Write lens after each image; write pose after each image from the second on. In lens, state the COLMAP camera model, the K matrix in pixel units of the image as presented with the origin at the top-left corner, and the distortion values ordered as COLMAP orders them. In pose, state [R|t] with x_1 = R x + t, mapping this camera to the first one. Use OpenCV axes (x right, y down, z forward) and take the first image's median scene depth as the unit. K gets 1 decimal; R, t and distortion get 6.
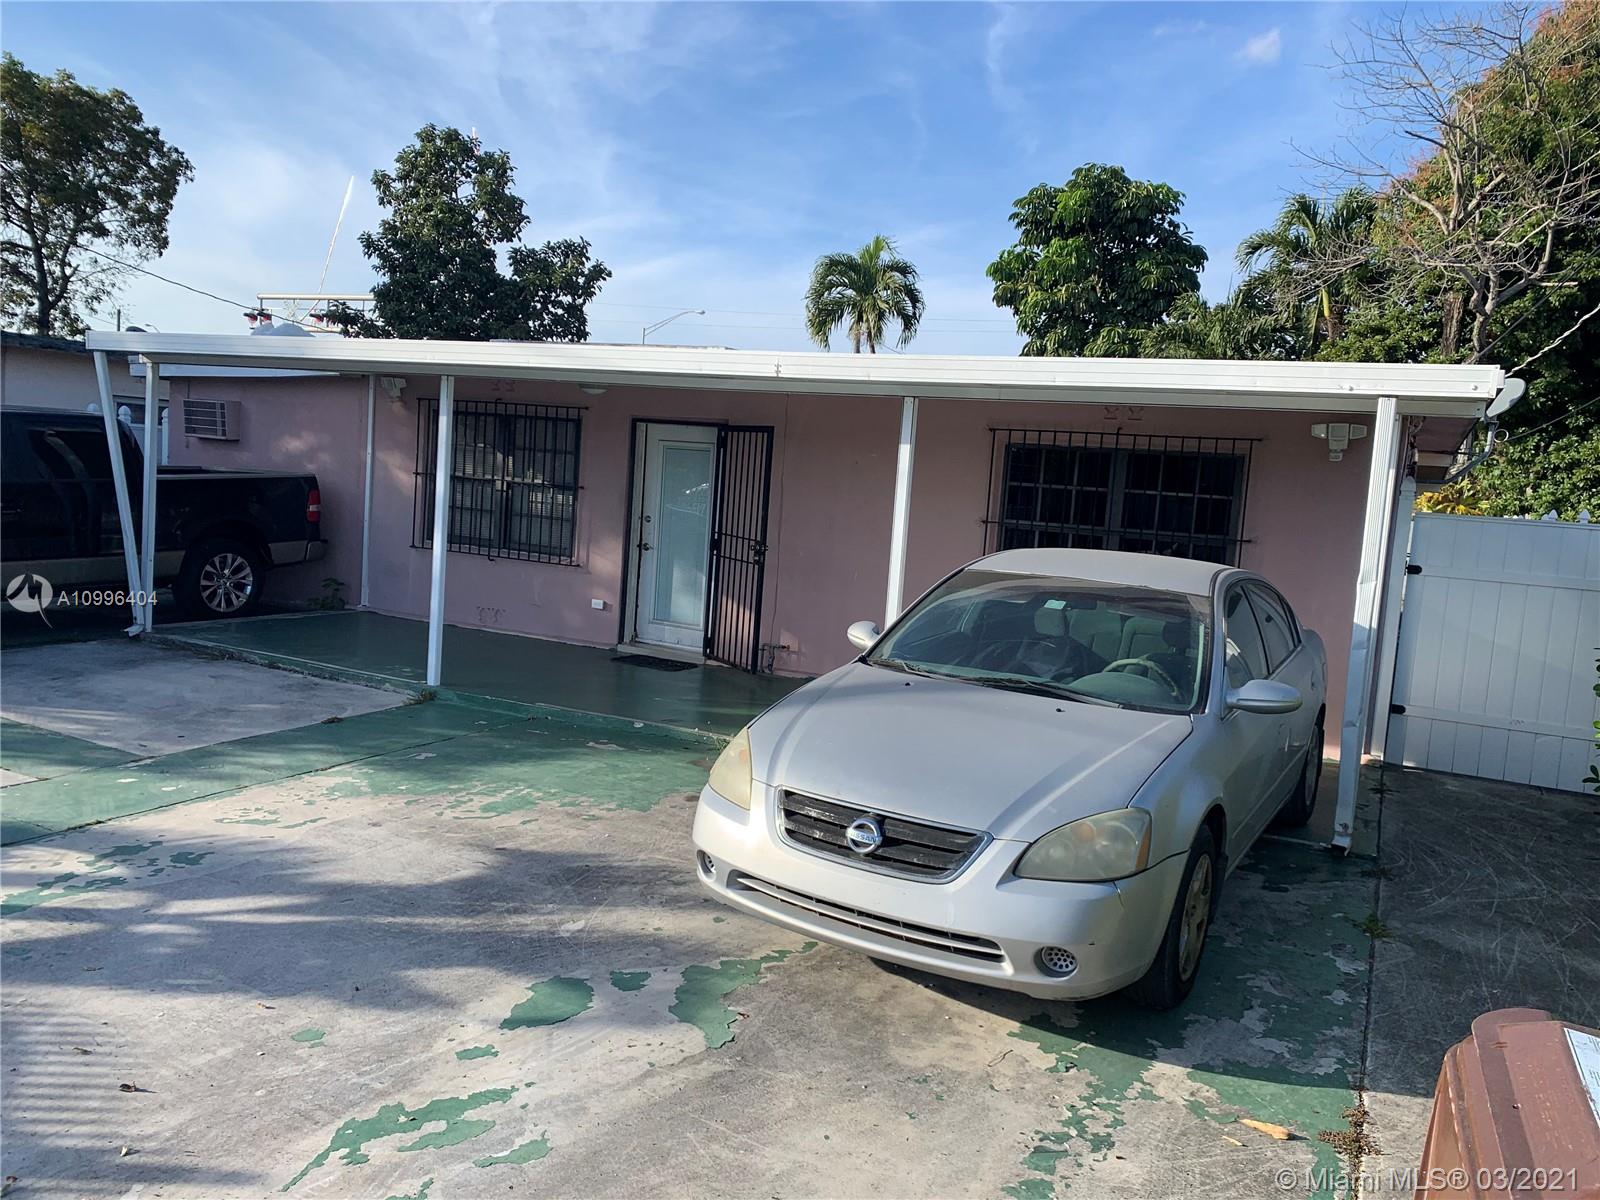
lens RADIAL K [[1250.3, 0, 799.1], [0, 1250.3, 592.5], [0, 0, 1]] dist [0.009677, 0.002083]
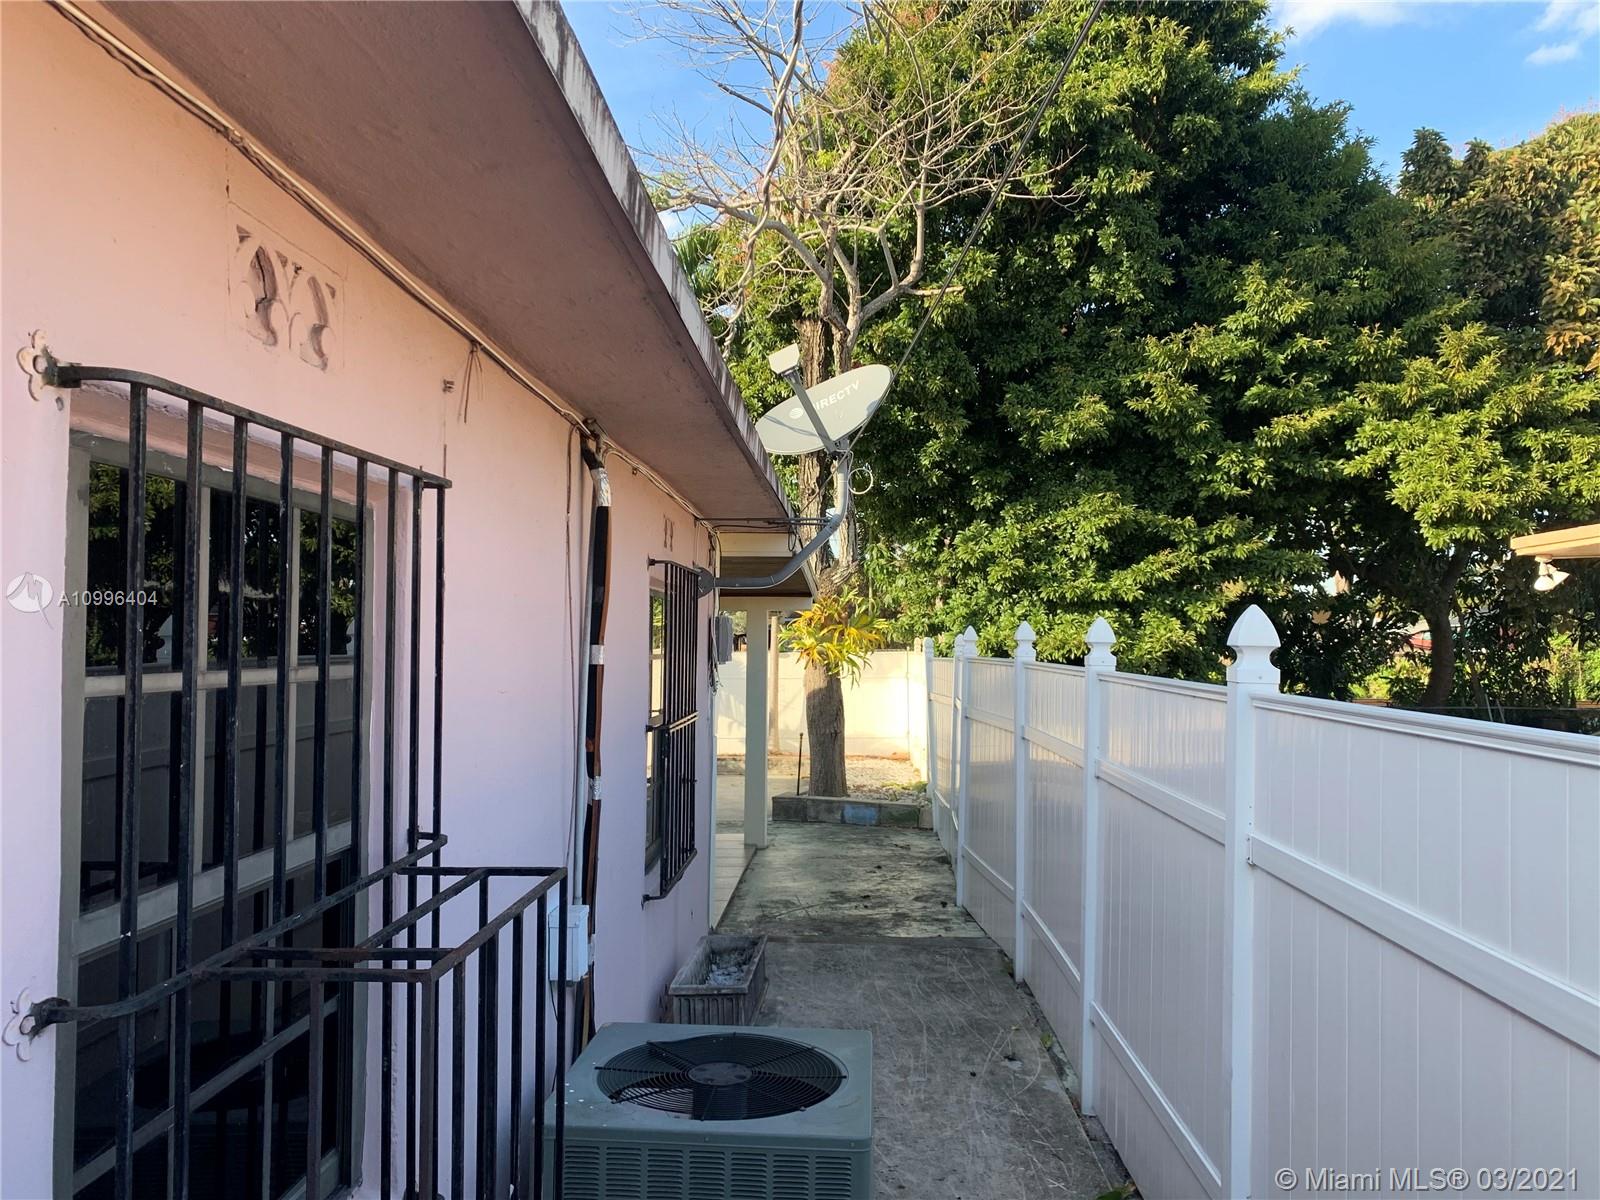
lens RADIAL K [[1250.3, 0, 799.1], [0, 1250.3, 592.5], [0, 0, 1]] dist [0.009677, 0.002083]
pose [[0.916976, -0.049298, 0.395885, 0.241406], [0.095776, 0.990518, -0.098497, -0.025266], [-0.387275, 0.128236, 0.913002, 0.401948]]
